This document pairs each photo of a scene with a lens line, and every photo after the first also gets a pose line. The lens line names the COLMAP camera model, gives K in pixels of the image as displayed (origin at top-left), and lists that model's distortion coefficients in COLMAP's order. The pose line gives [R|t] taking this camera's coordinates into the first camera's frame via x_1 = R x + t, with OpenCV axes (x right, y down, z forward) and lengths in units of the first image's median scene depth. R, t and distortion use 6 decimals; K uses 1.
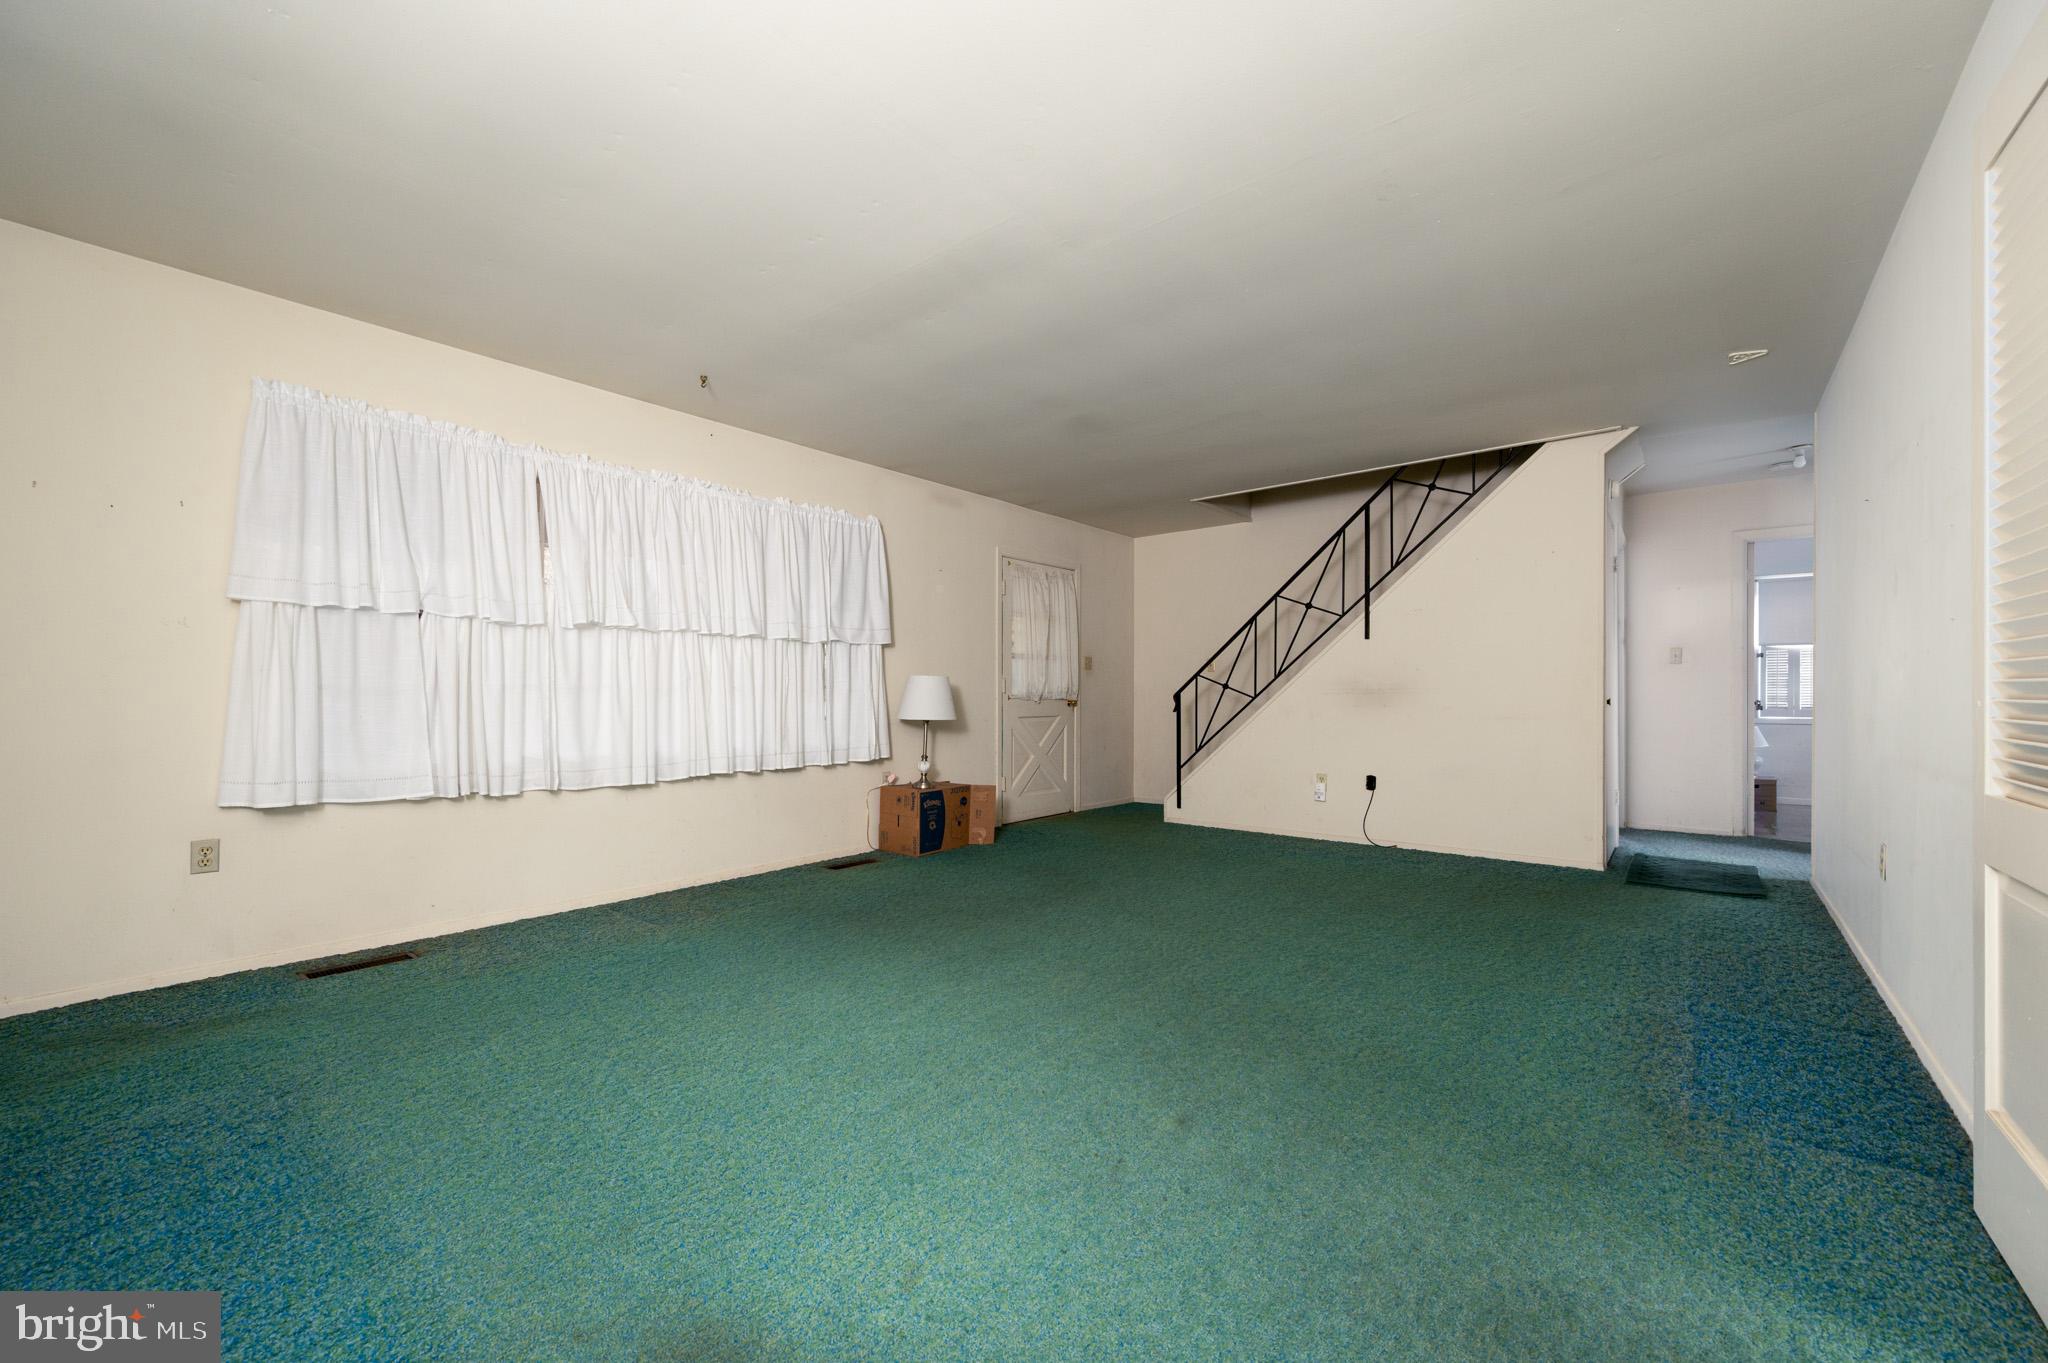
lens RADIAL K [[810.5, 0, 1029.2], [0, 810.5, 691.5], [0, 0, 1]] dist [0.000572, 0.000507]
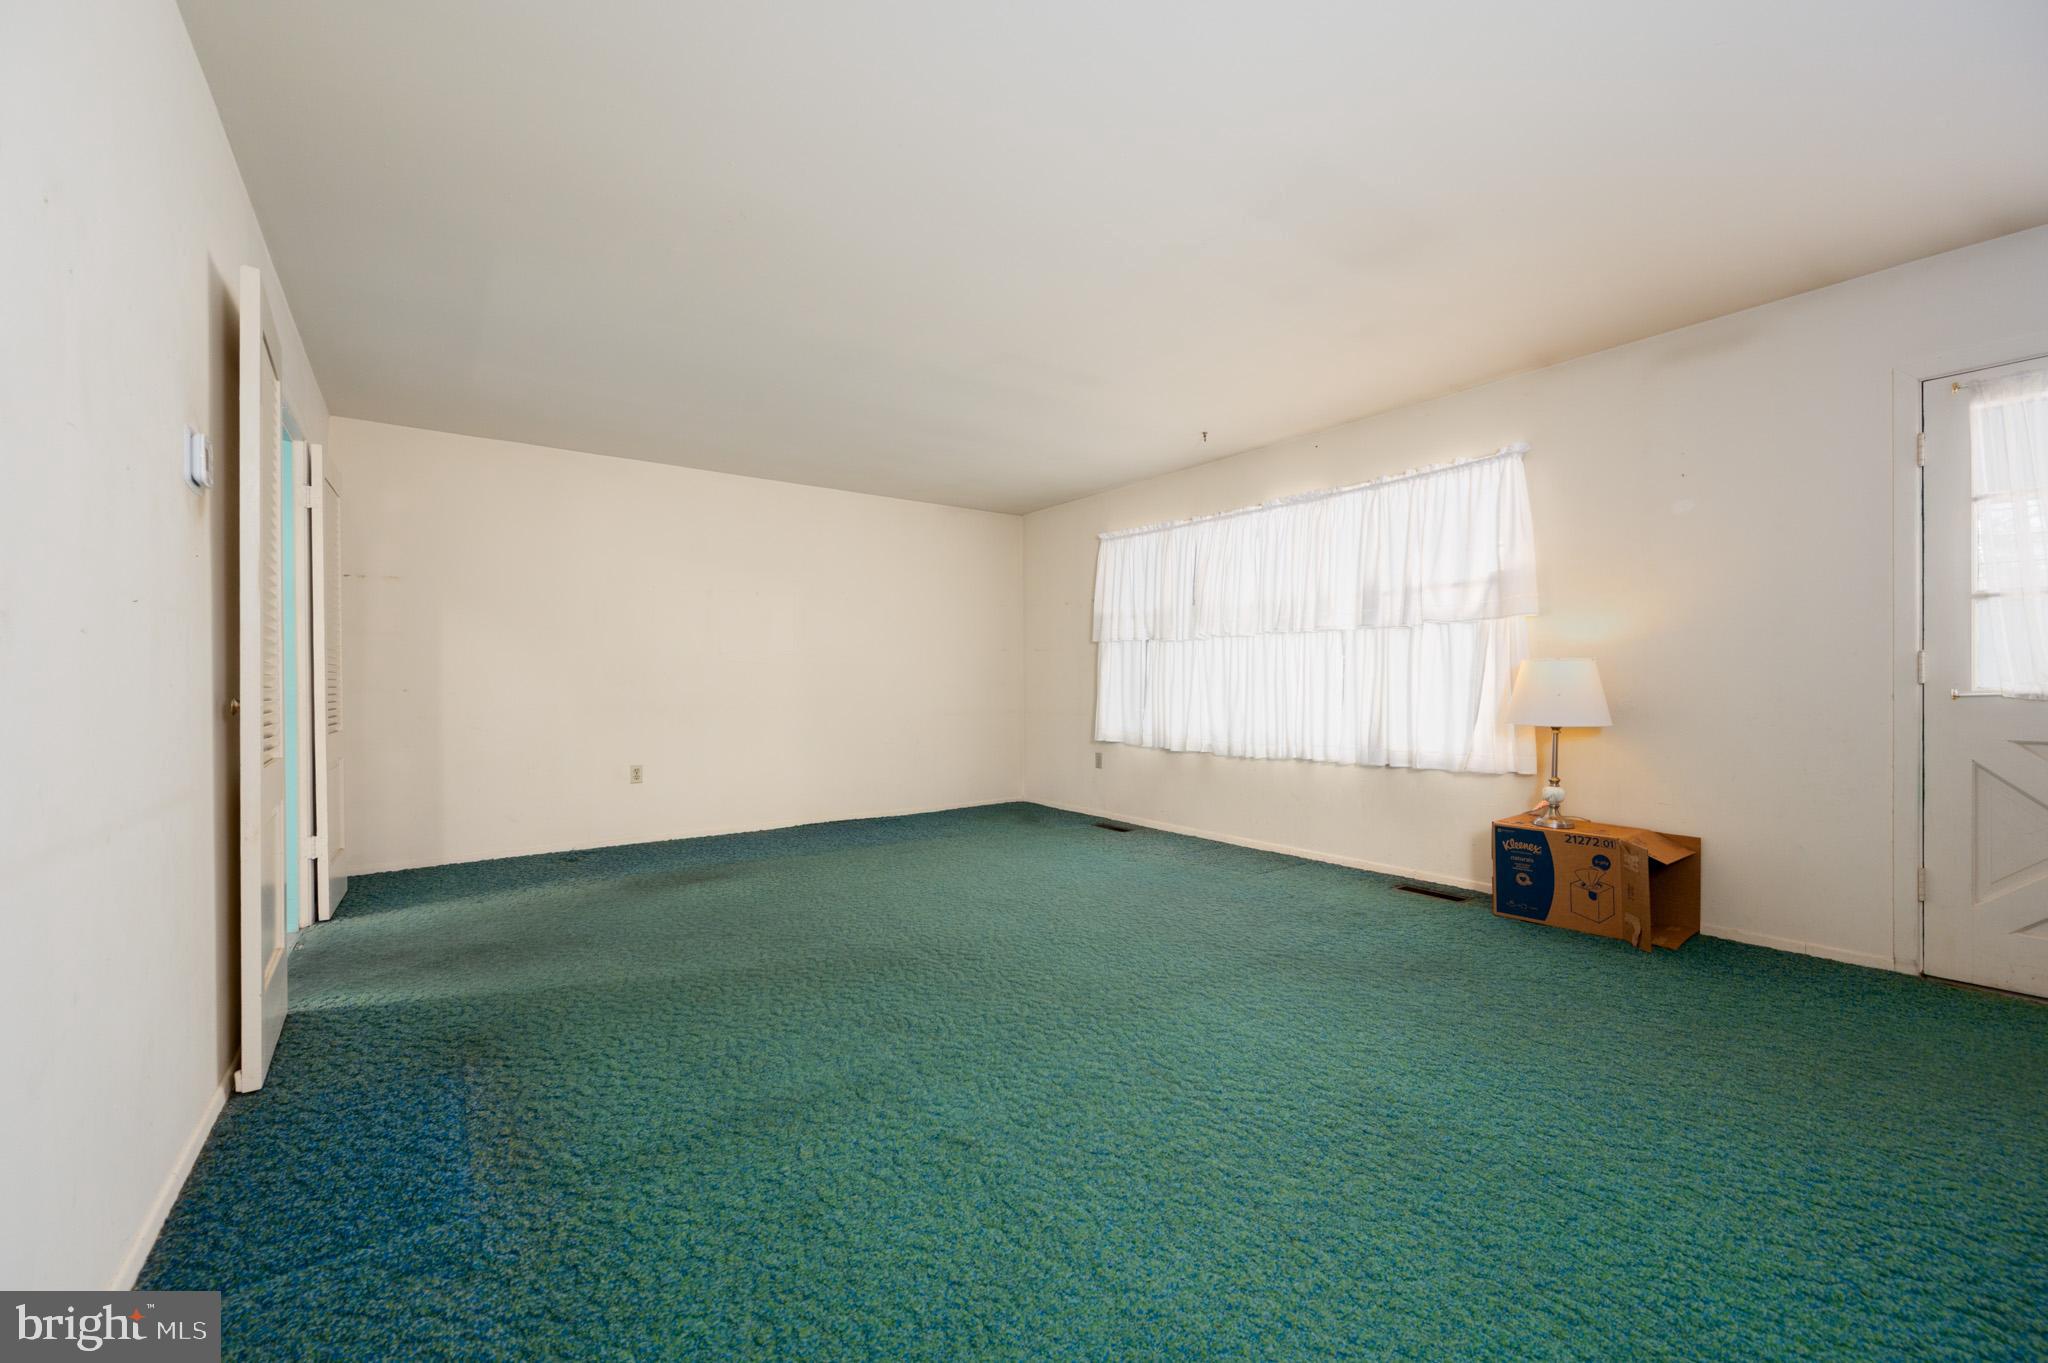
lens RADIAL K [[810.5, 0, 1029.2], [0, 810.5, 691.5], [0, 0, 1]] dist [0.000572, 0.000507]
pose [[-0.241342, 0.016222, -0.970305, 0.635119], [0.009934, 0.999849, 0.014245, -0.006863], [0.970389, -0.006201, -0.241467, 0.751903]]
